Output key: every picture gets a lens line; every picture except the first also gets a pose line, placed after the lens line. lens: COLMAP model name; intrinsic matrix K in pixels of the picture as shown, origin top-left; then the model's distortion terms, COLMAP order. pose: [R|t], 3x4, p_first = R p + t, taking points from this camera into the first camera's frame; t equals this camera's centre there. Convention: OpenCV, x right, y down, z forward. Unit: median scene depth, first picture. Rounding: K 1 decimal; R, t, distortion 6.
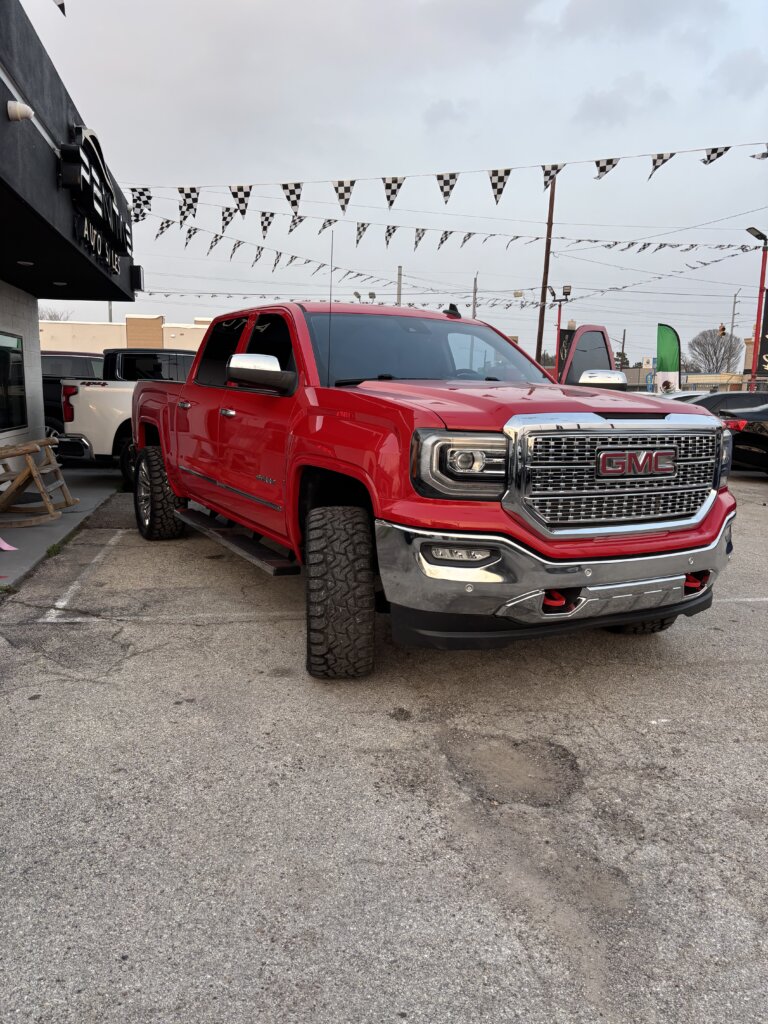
lens RADIAL K [[779.4, 0, 386.8], [0, 779.4, 517.9], [0, 0, 1]] dist [0.068706, 0.000059]
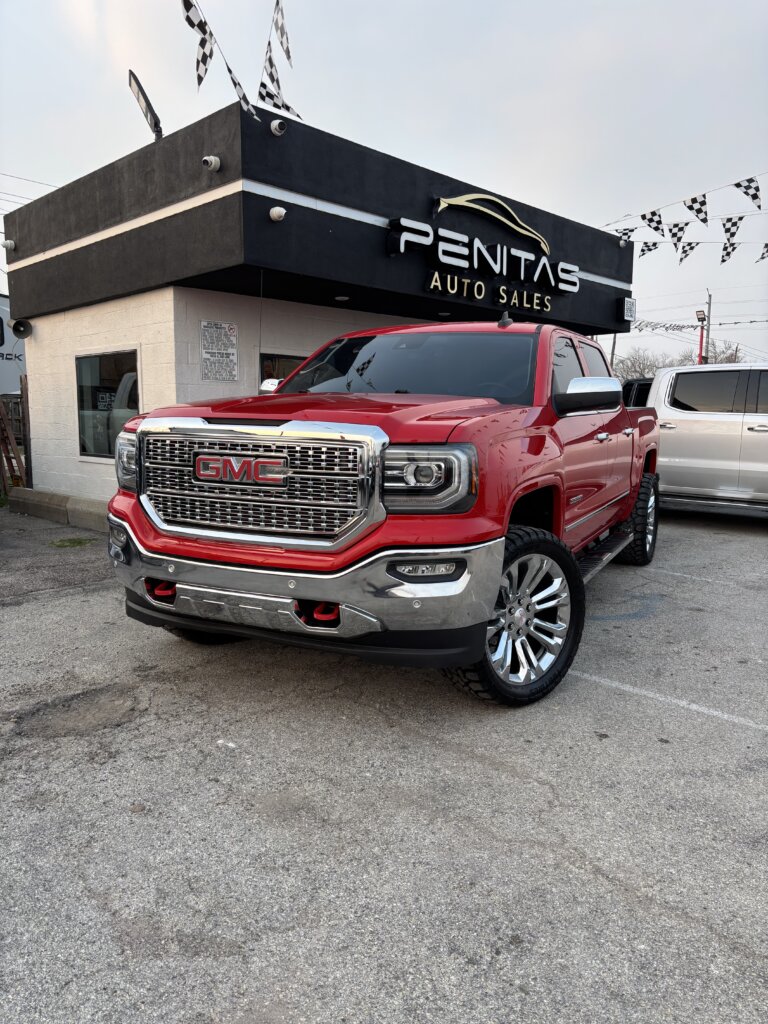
lens RADIAL K [[779.4, 0, 386.9], [0, 779.4, 508.2], [0, 0, 1]] dist [0.068706, 0.000059]
pose [[0.544910, 0.085780, -0.834095, 1.210829], [-0.132250, 0.991095, 0.015528, -0.060859], [0.827999, 0.101848, 0.551402, 0.610864]]
